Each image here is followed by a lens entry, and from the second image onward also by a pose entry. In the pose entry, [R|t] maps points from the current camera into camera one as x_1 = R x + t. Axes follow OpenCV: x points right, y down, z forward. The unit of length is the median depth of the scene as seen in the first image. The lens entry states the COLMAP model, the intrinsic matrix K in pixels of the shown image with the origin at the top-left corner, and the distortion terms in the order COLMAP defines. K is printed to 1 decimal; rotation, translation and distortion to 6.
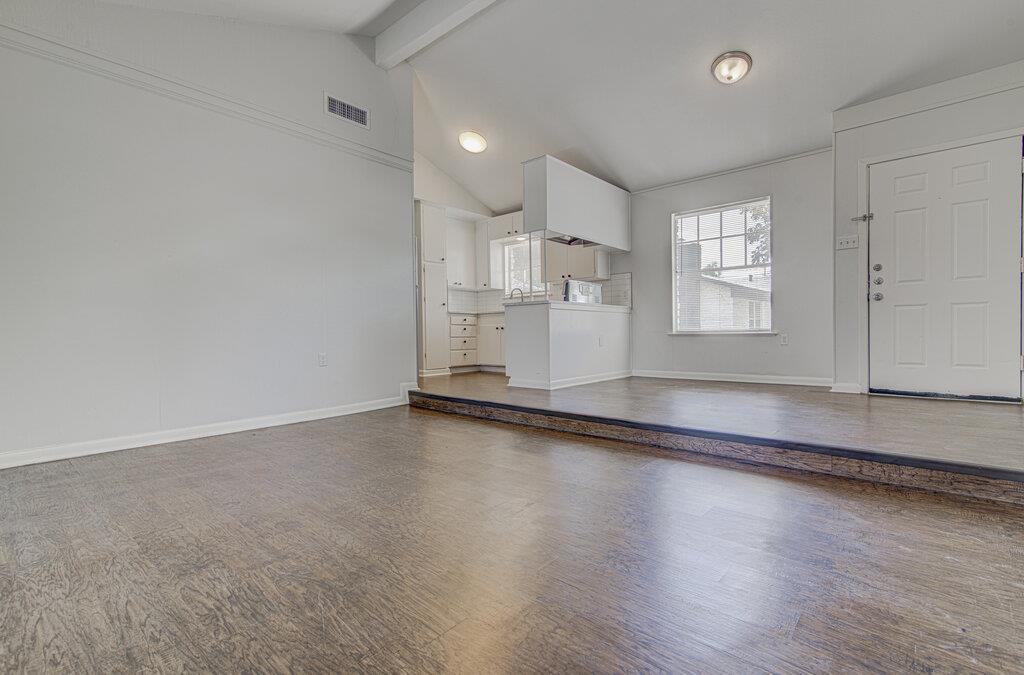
lens RADIAL K [[462.1, 0, 516.6], [0, 462.1, 337.1], [0, 0, 1]] dist [0.015918, -0.000166]
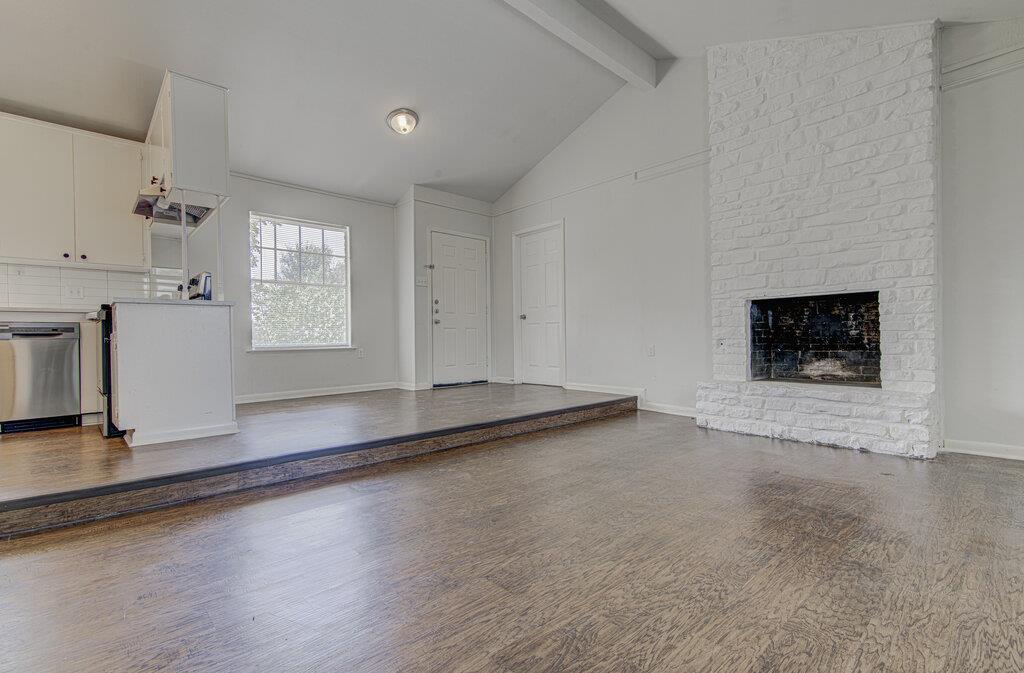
lens RADIAL K [[462.1, 0, 516.6], [0, 462.1, 336.1], [0, 0, 1]] dist [0.015918, -0.000166]
pose [[0.114086, 0.017398, 0.993319, -0.676860], [0.026443, 0.999439, -0.020542, -0.003912], [-0.993119, 0.028610, 0.113562, 0.609805]]
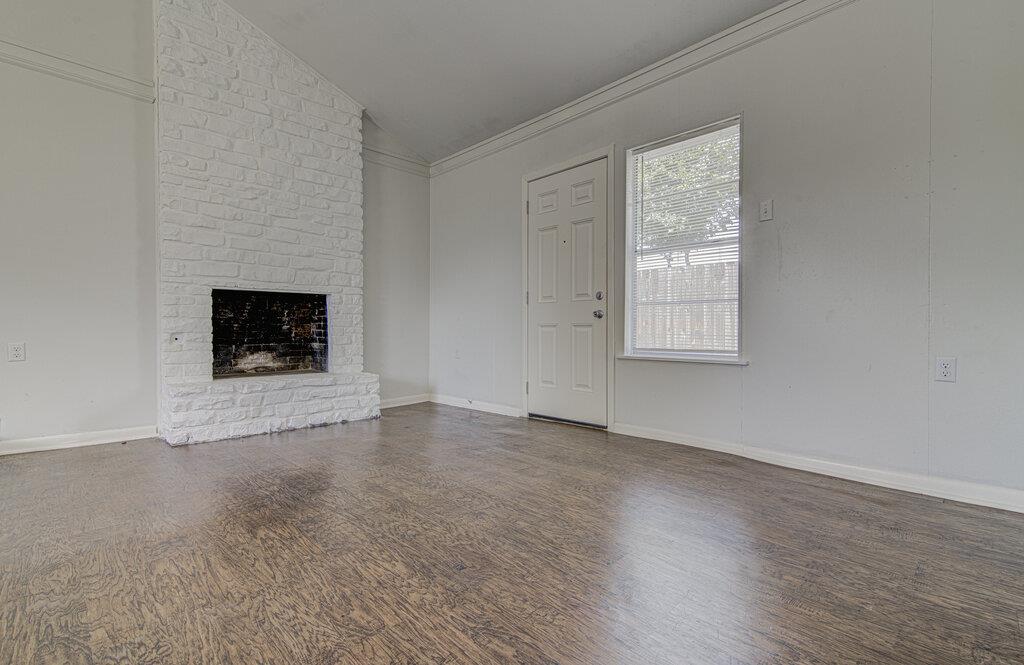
lens RADIAL K [[459.8, 0, 512.0], [0, 459.8, 332.5], [0, 0, 1]] dist [0.002722, 0.000246]
pose [[-0.996350, 0.013816, 0.084236, -0.258336], [0.015703, 0.999639, 0.021779, -0.016070], [-0.083905, 0.023023, -0.996208, 1.060197]]
